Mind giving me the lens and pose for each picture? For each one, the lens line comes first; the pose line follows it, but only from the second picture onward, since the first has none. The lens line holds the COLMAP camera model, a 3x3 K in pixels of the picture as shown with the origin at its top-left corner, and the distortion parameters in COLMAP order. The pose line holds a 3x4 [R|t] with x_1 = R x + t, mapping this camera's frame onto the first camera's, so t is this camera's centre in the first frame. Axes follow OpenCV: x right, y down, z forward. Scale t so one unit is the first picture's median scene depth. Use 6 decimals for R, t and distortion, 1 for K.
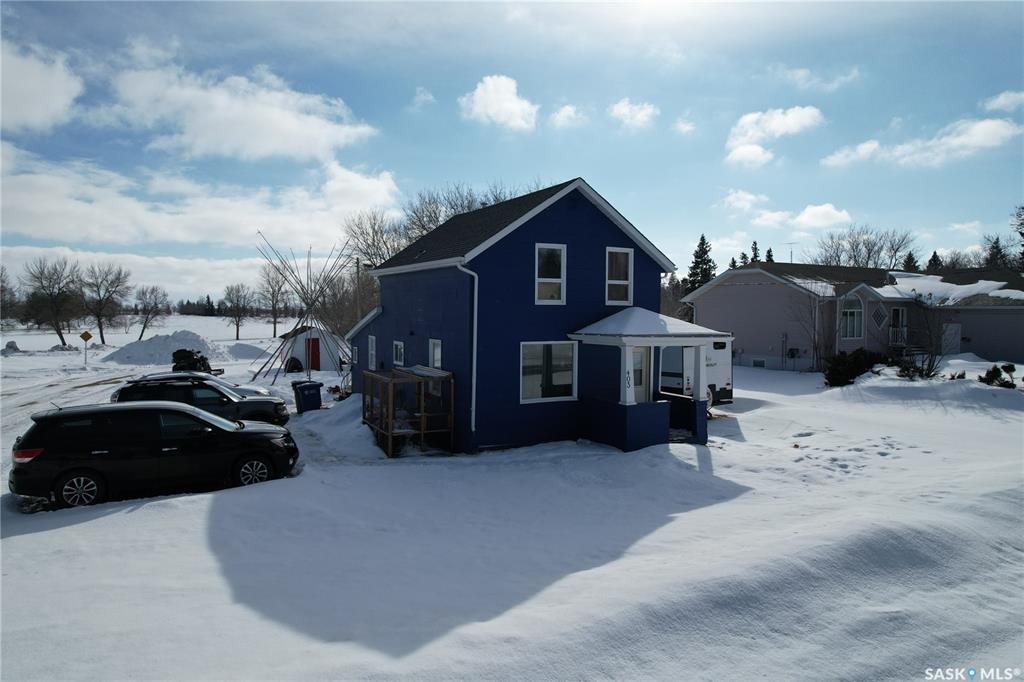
lens RADIAL K [[658.2, 0, 510.3], [0, 658.2, 341.2], [0, 0, 1]] dist [-0.072933, 0.059322]
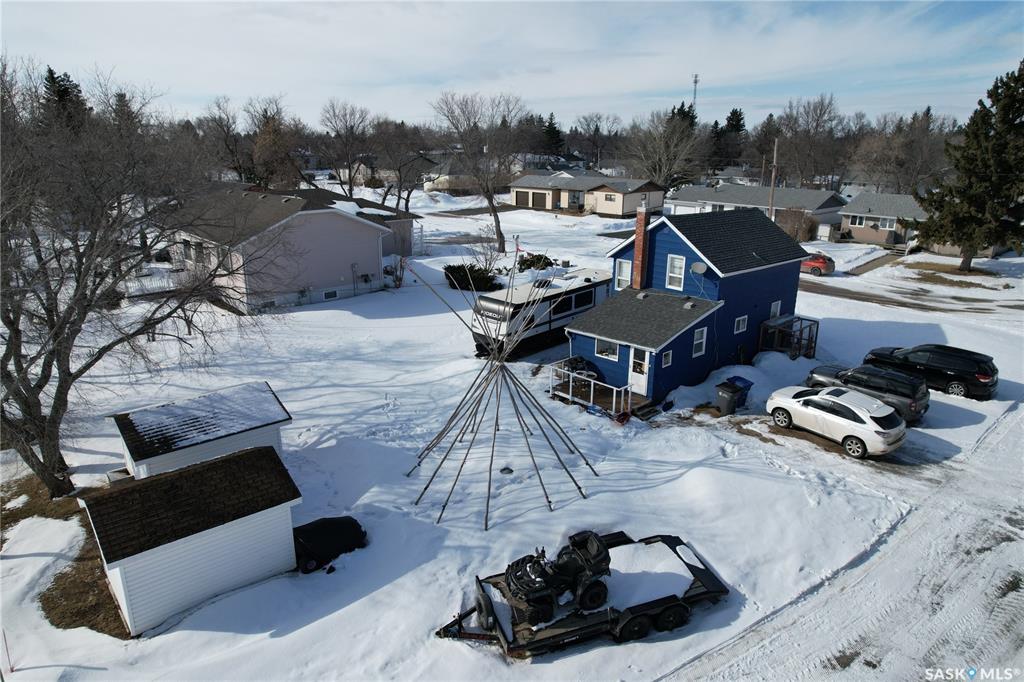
lens RADIAL K [[658.2, 0, 510.3], [0, 658.2, 341.2], [0, 0, 1]] dist [-0.072933, 0.059322]
pose [[-0.256669, -0.287866, 0.922634, -1.695989], [0.040128, 0.950617, 0.307760, -0.504338], [-0.965666, 0.116016, -0.232443, 2.250650]]
